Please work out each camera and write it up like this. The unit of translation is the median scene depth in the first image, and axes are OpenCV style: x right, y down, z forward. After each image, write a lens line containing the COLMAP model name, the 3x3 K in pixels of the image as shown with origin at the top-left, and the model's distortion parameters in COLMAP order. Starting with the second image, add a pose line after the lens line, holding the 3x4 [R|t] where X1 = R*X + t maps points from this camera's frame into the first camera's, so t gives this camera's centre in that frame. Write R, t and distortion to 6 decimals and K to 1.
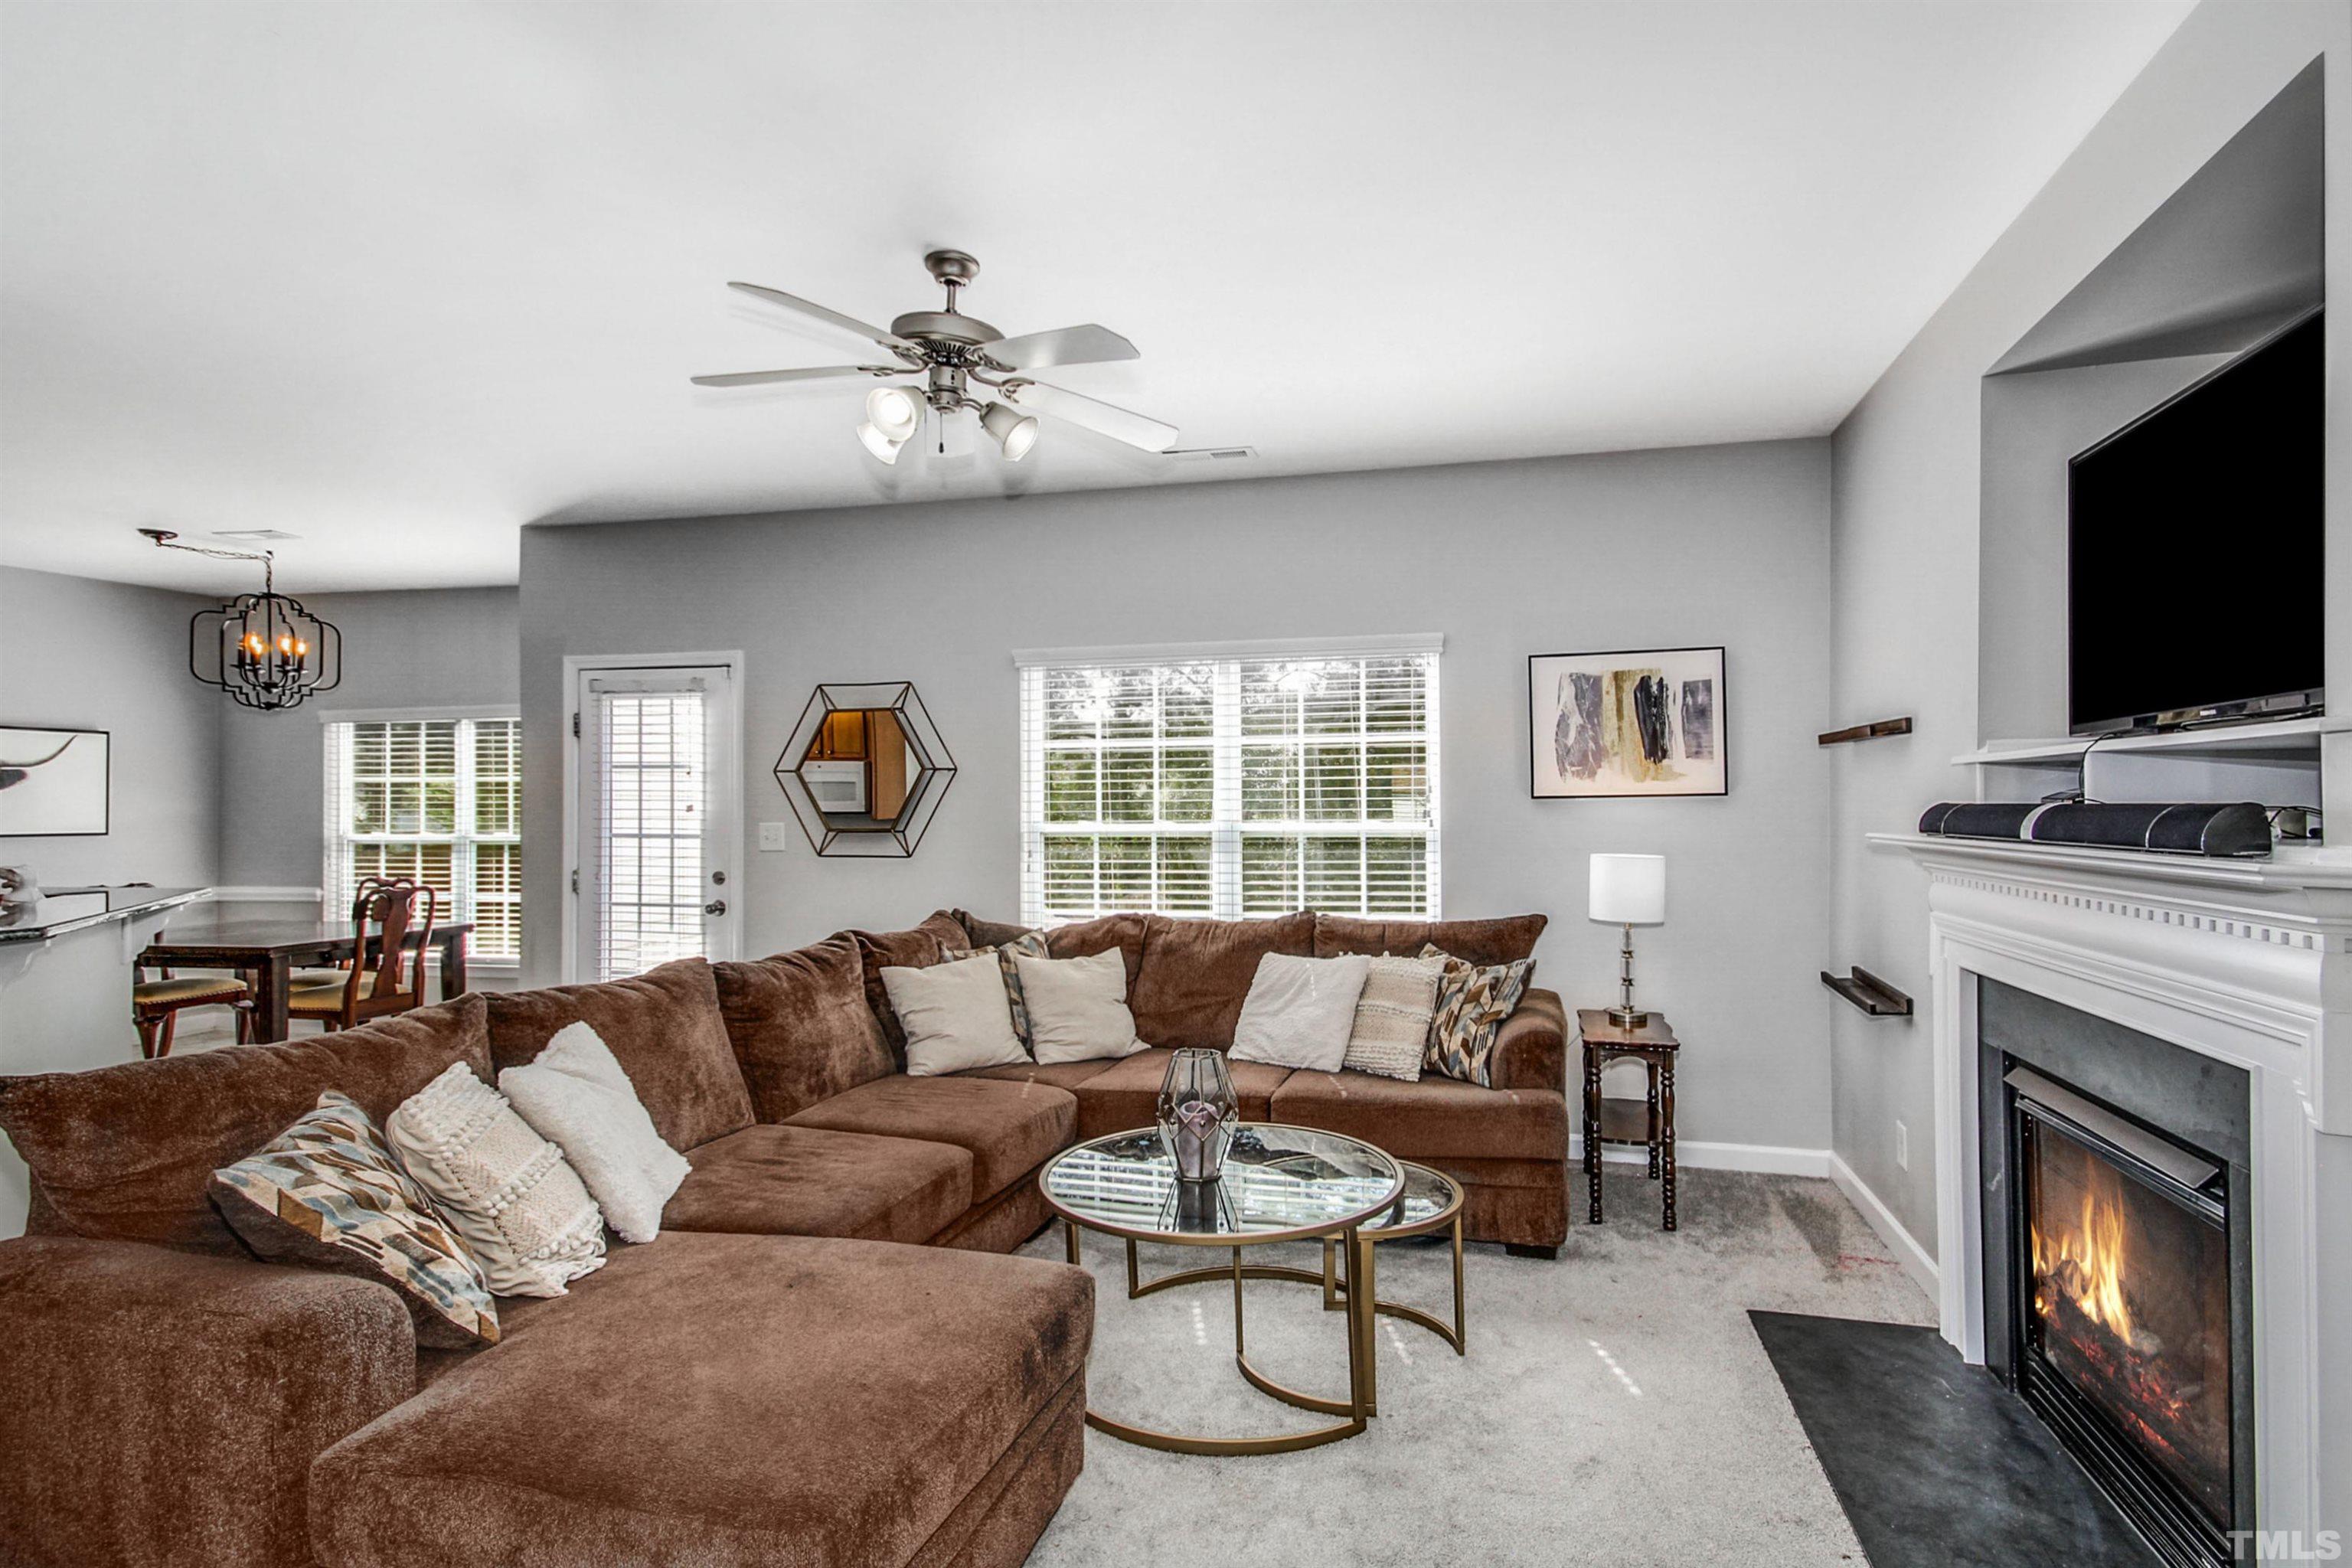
lens RADIAL K [[1163.3, 0, 1183.5], [0, 1163.3, 790.9], [0, 0, 1]] dist [0.014261, 0.000813]
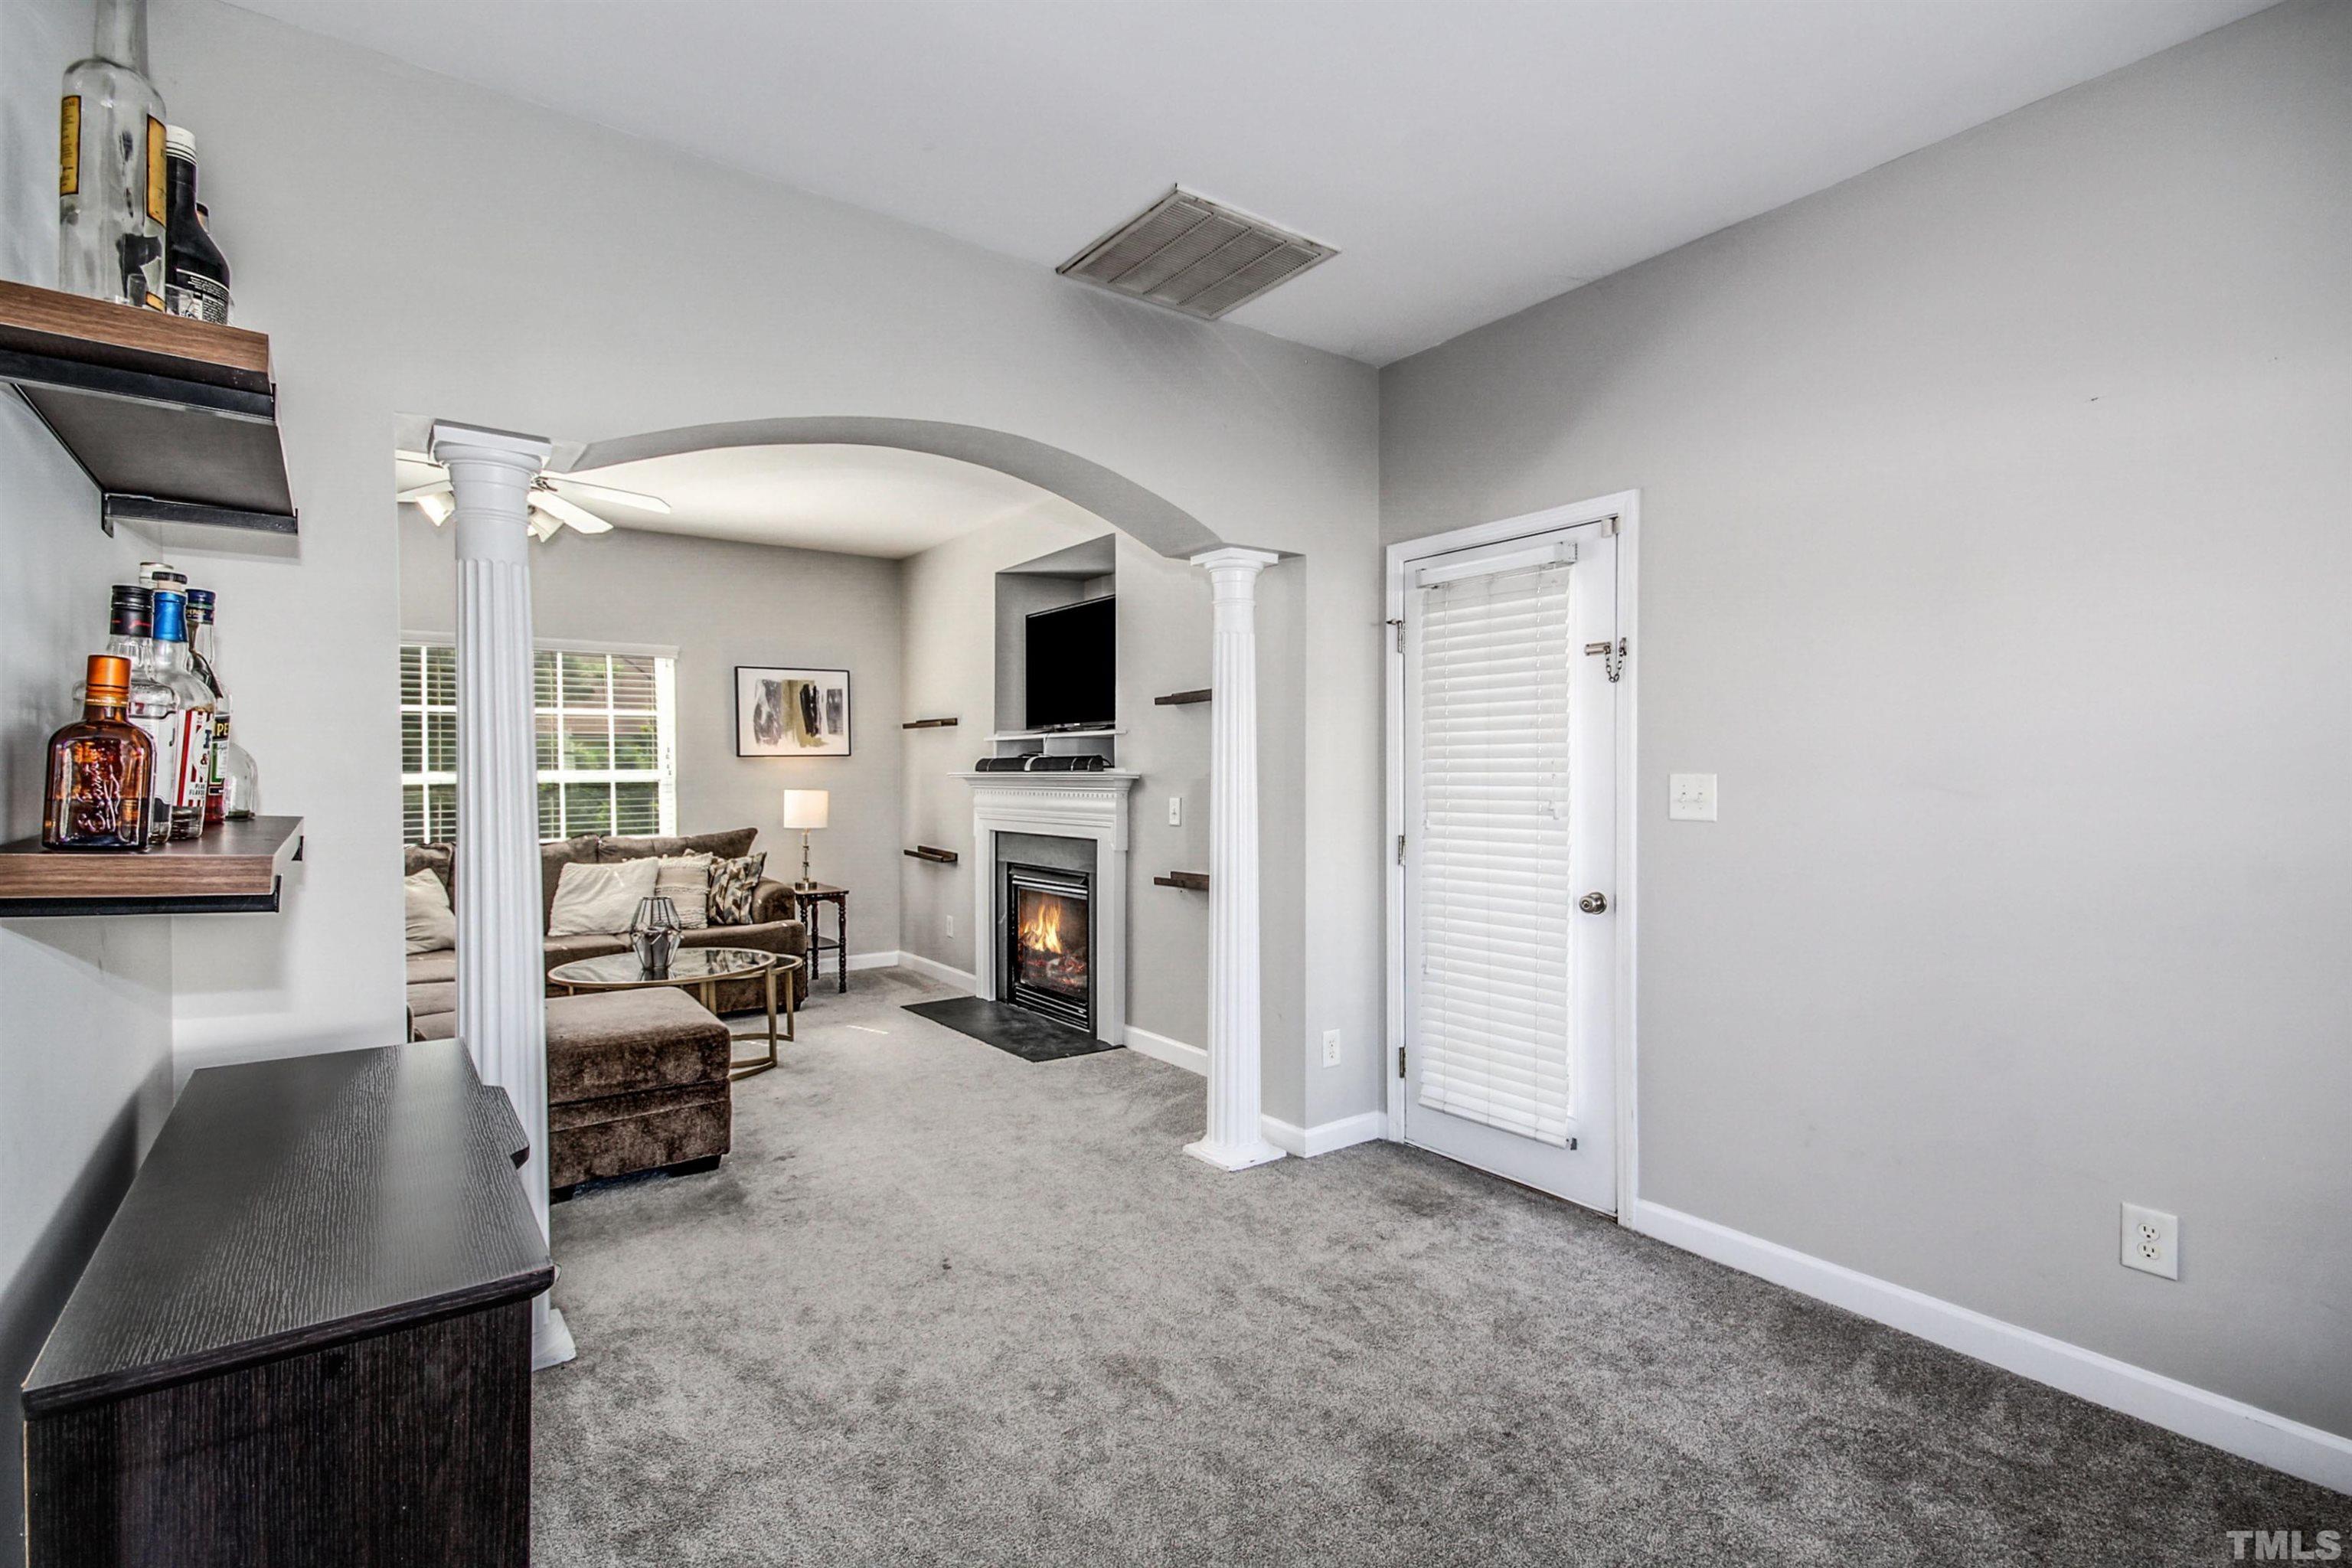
lens RADIAL K [[1095.1, 0, 1176.3], [0, 1095.1, 780.0], [0, 0, 1]] dist [0.004061, 0.000702]
pose [[0.624686, -0.002906, 0.780871, -0.541736], [-0.009148, 0.999897, 0.011039, 0.018011], [-0.780822, -0.014039, 0.624595, -0.432105]]
